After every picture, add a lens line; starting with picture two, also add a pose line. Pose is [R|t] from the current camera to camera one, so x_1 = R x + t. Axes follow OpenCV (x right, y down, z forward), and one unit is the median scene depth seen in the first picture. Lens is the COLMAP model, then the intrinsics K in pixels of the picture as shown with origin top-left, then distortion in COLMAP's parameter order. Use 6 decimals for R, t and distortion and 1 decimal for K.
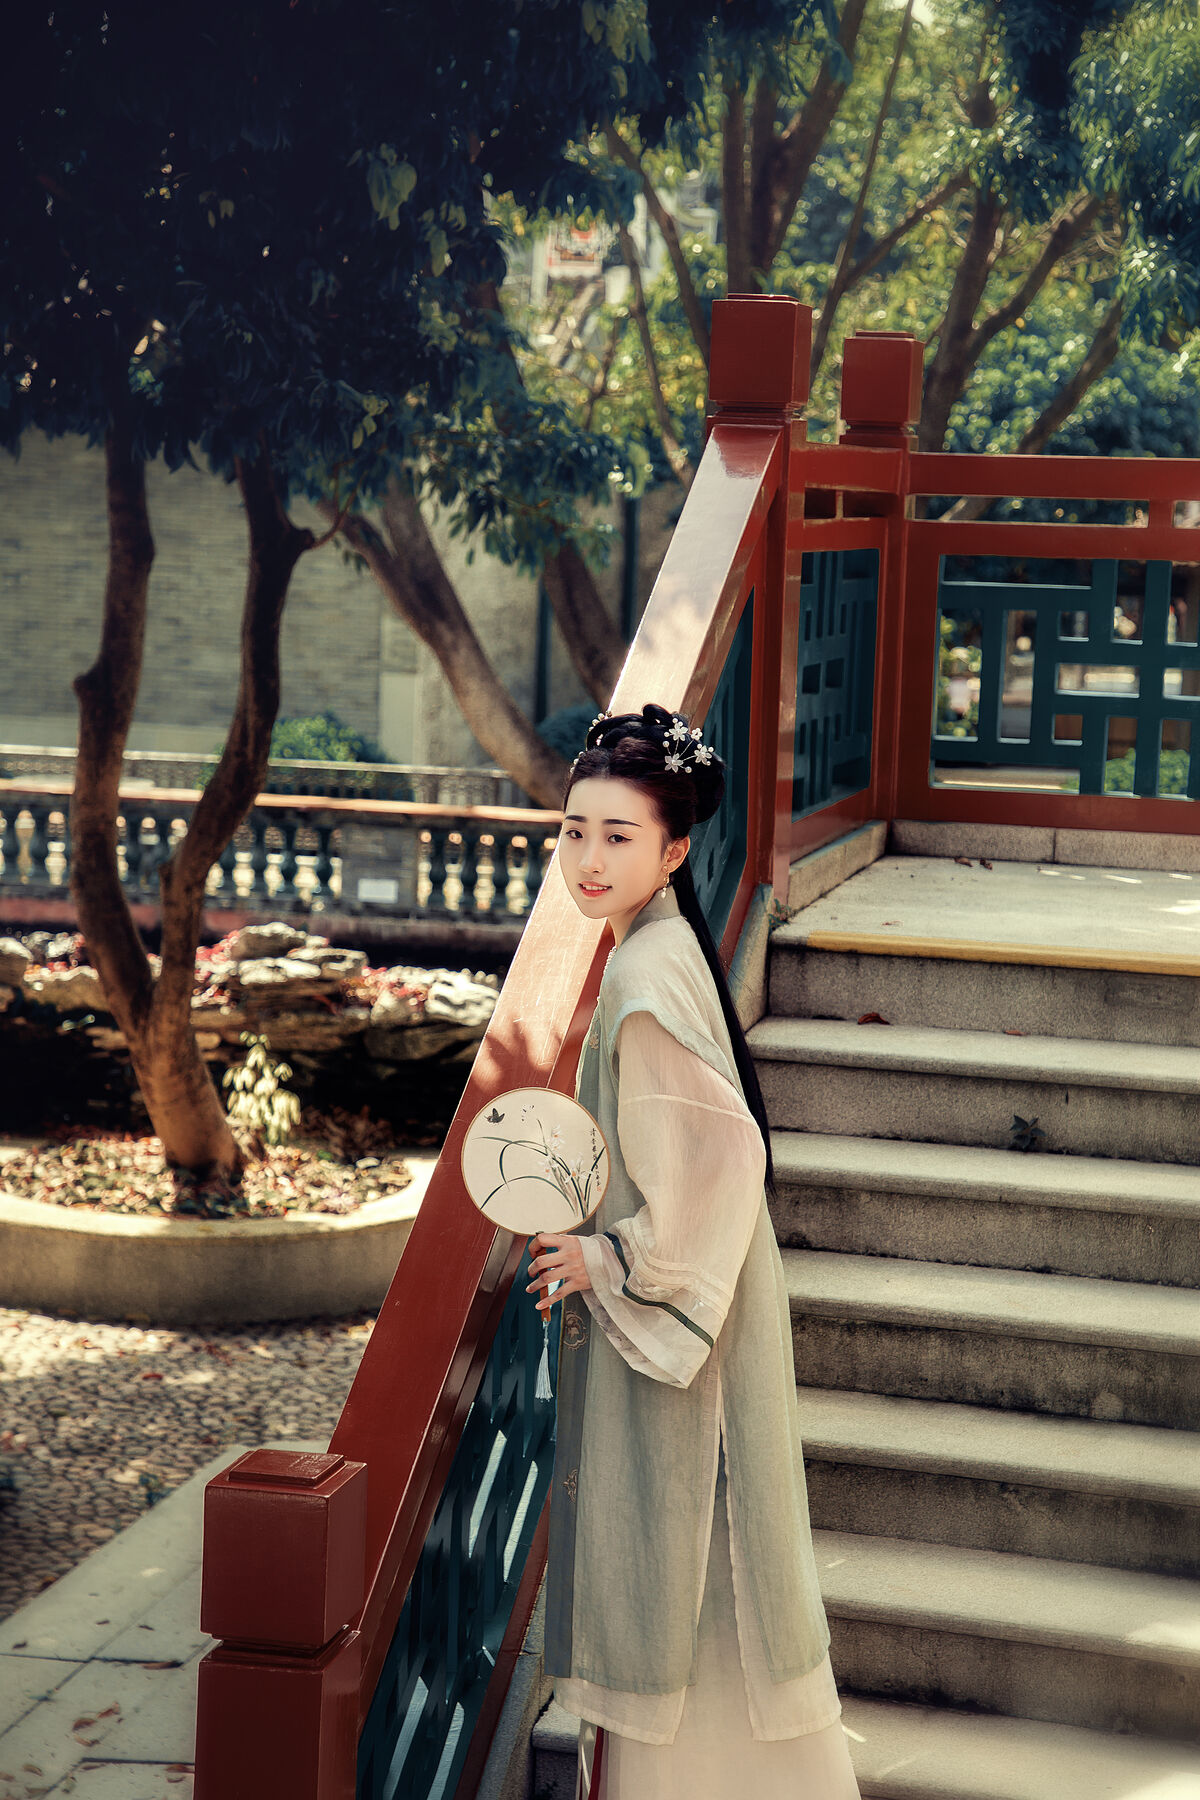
lens RADIAL K [[3512.2, 0, 606.9], [0, 3512.2, 944.8], [0, 0, 1]] dist [0.415624, 0.000000]
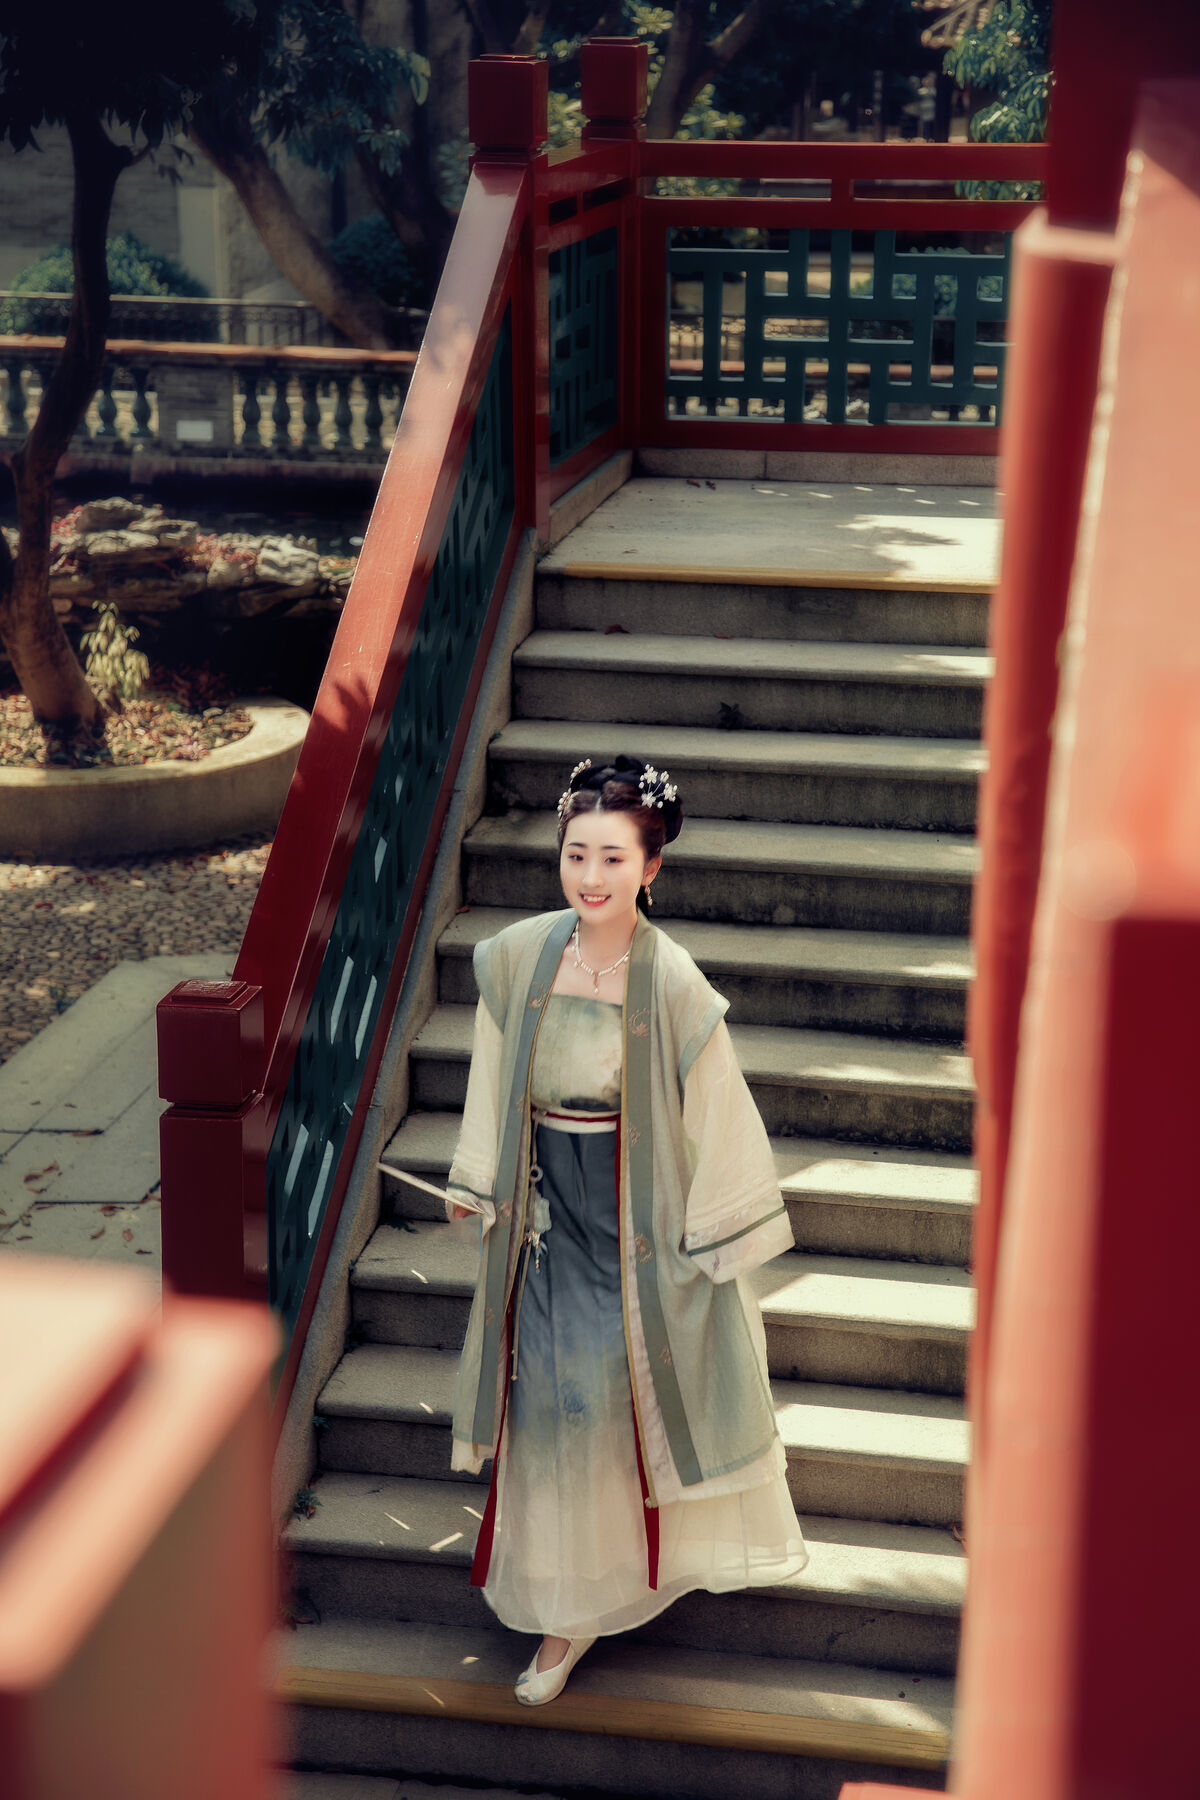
lens RADIAL K [[3512.2, 0, 589.0], [0, 3512.2, 895.5], [0, 0, 1]] dist [0.415624, 0.000000]
pose [[0.998174, -0.042787, 0.042635, 0.004178], [0.036832, 0.990590, 0.131814, -0.042919], [-0.047873, -0.130003, 0.990357, -0.246240]]
